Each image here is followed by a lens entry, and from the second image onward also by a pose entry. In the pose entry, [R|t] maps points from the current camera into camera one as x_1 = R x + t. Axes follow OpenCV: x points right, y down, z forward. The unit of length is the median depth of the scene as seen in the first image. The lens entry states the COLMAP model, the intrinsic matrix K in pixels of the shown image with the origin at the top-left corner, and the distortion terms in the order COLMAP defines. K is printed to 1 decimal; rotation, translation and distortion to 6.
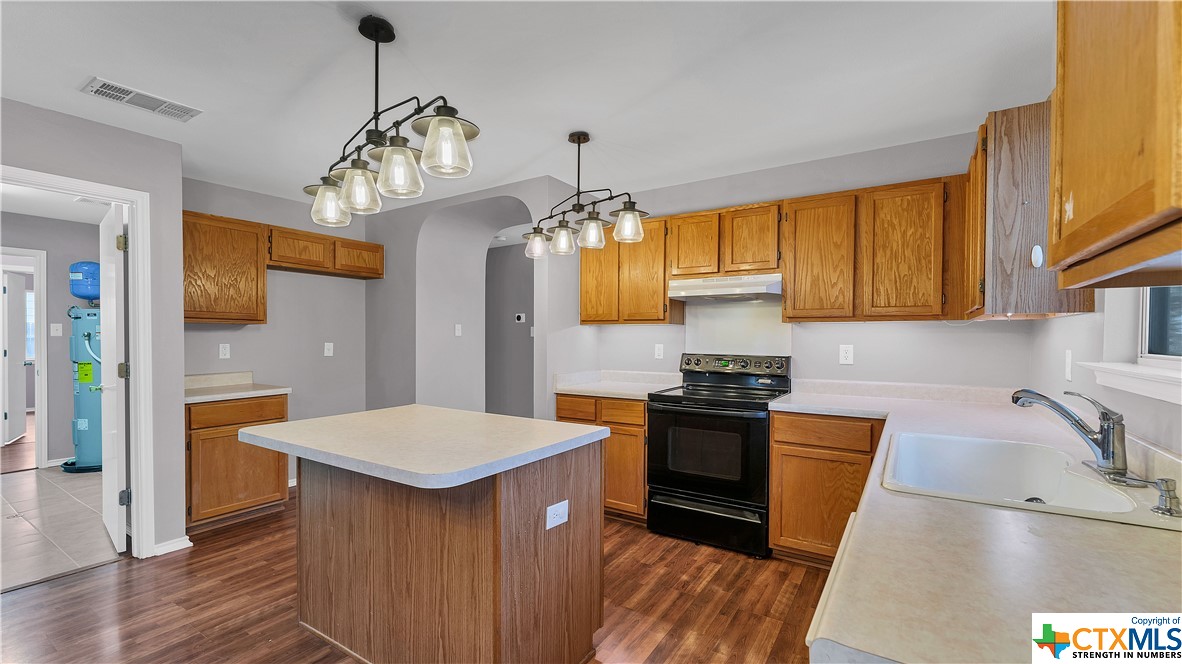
lens RADIAL K [[490.4, 0, 594.2], [0, 490.4, 345.6], [0, 0, 1]] dist [0.002116, 0.000294]
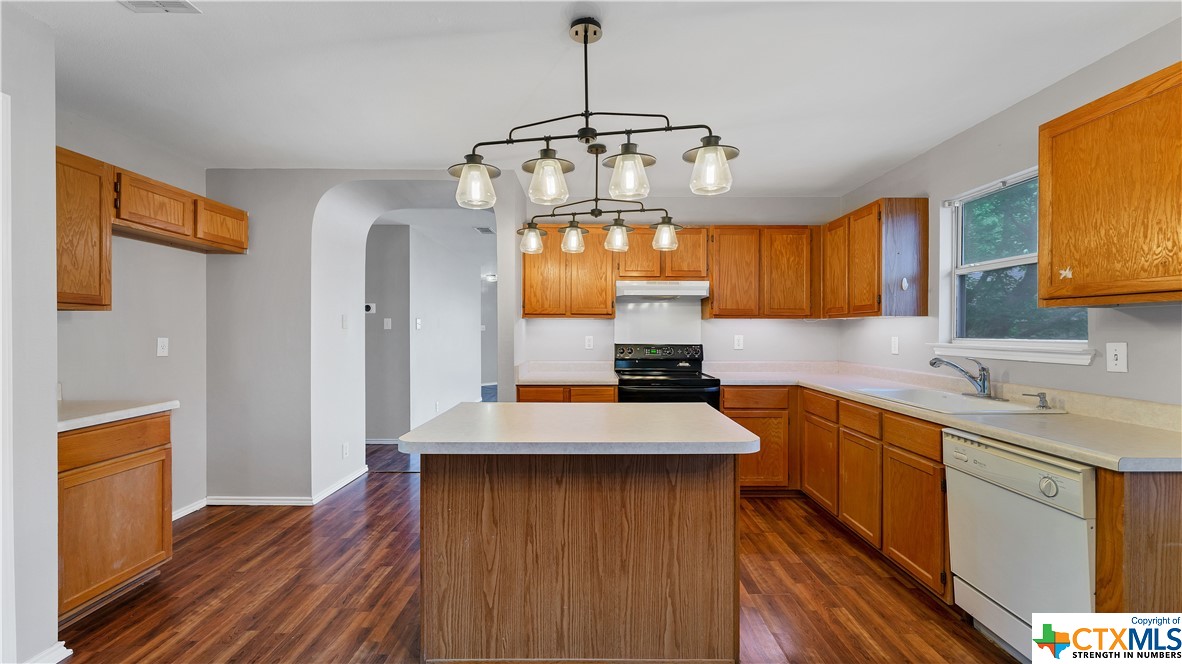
lens RADIAL K [[483.6, 0, 594.8], [0, 483.6, 331.7], [0, 0, 1]] dist [0.001843, 0.000385]
pose [[0.838121, -0.003413, 0.545473, -0.633551], [0.010037, 0.999908, -0.009166, -0.002783], [-0.545391, 0.013157, 0.838078, 0.092916]]
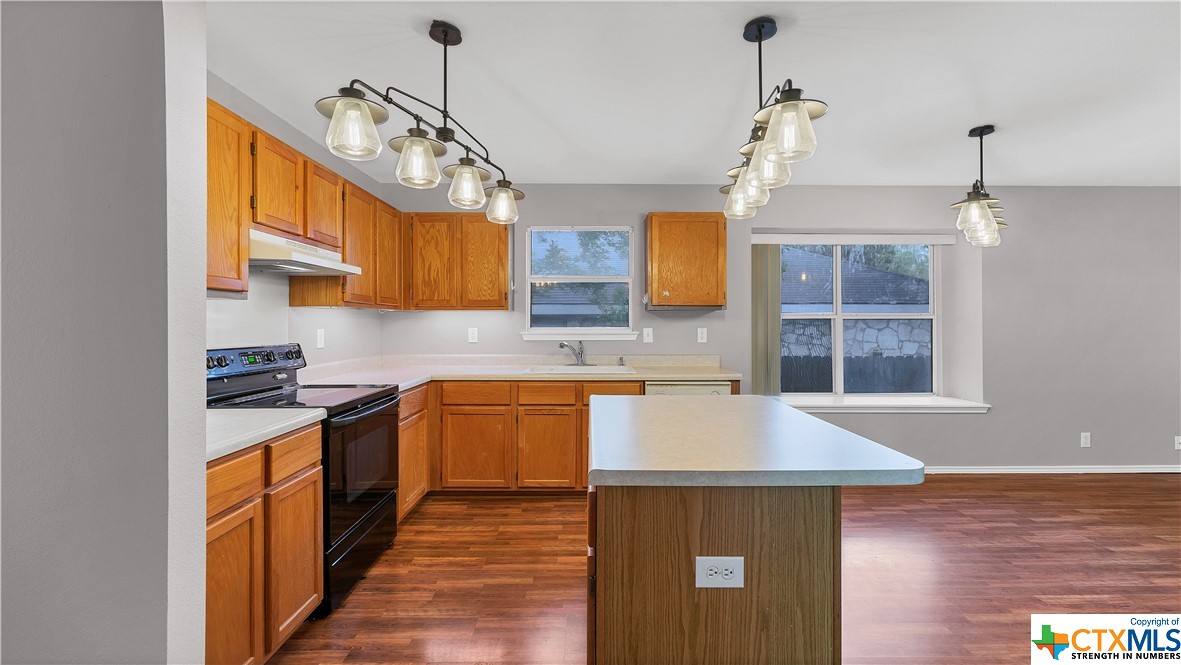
lens RADIAL K [[483.7, 0, 588.8], [0, 483.7, 321.4], [0, 0, 1]] dist [0.000601, 0.000075]
pose [[-0.544375, -0.000332, 0.838842, -0.716998], [0.013878, 0.999859, 0.009403, -0.021164], [-0.838727, 0.016760, -0.544294, 1.212095]]
